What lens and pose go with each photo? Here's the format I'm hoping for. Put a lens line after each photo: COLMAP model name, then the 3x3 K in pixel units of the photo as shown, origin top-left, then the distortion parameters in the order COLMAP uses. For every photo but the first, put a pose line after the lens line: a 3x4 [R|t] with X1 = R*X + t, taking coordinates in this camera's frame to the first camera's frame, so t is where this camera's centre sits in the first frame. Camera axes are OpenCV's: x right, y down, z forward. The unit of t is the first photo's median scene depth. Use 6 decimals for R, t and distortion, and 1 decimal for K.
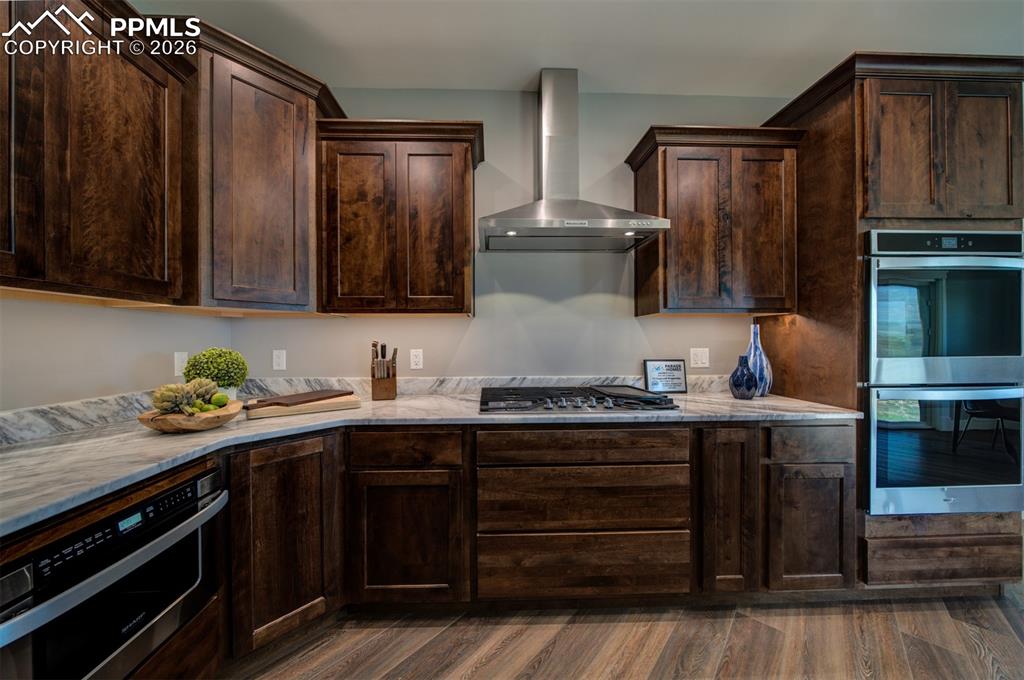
lens RADIAL K [[360.0, 0, 494.3], [0, 360.0, 335.9], [0, 0, 1]] dist [-0.000838, -0.000119]
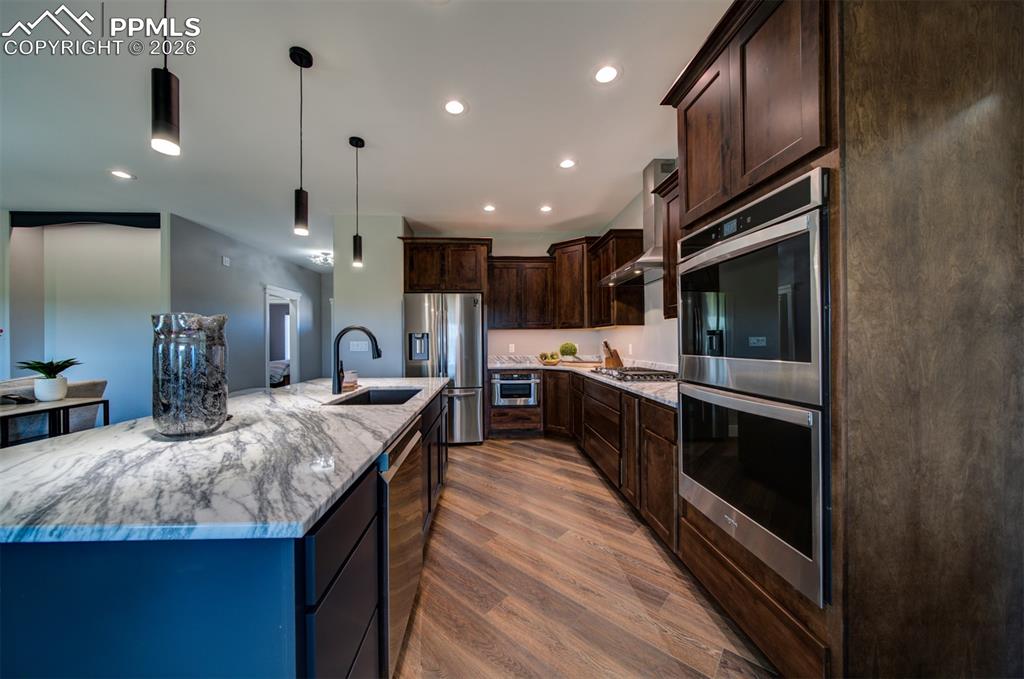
lens RADIAL K [[354.3, 0, 507.4], [0, 354.3, 340.8], [0, 0, 1]] dist [-0.000755, -0.000072]
pose [[0.011349, 0.003975, -0.999928, 1.844089], [0.012262, 0.999916, 0.004114, 0.003826], [0.999860, -0.012308, 0.011300, 0.390659]]
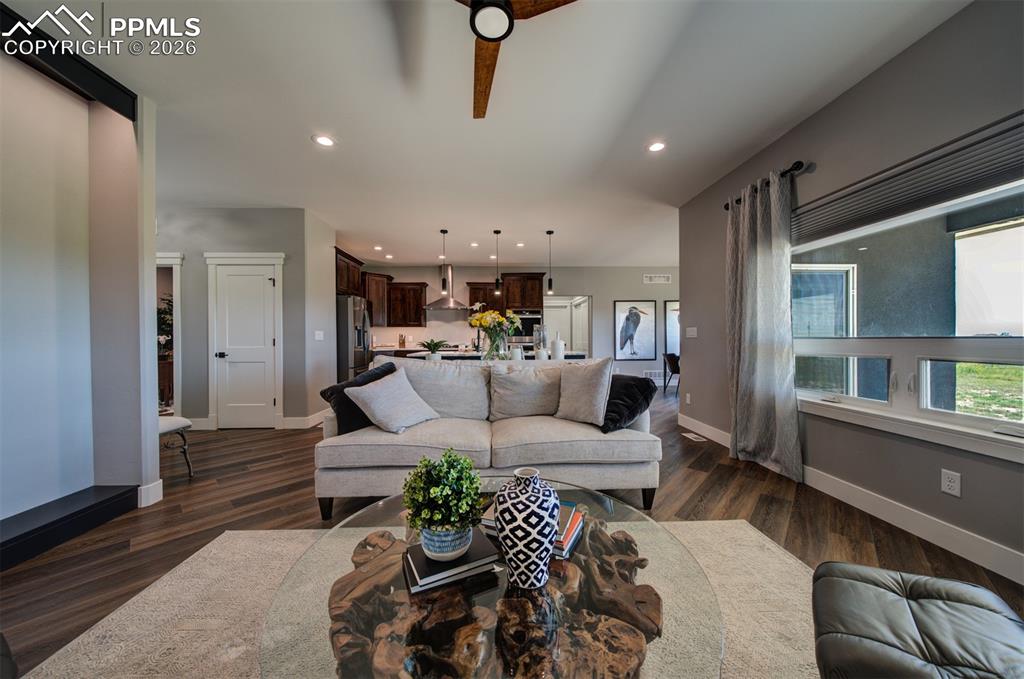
lens RADIAL K [[354.3, 0, 507.4], [0, 354.3, 340.8], [0, 0, 1]] dist [-0.000755, -0.000072]
pose [[0.999943, -0.001713, 0.010545, 0.896662], [0.001541, 0.999867, 0.016264, 0.035270], [-0.010572, -0.016247, 0.999812, -3.219535]]
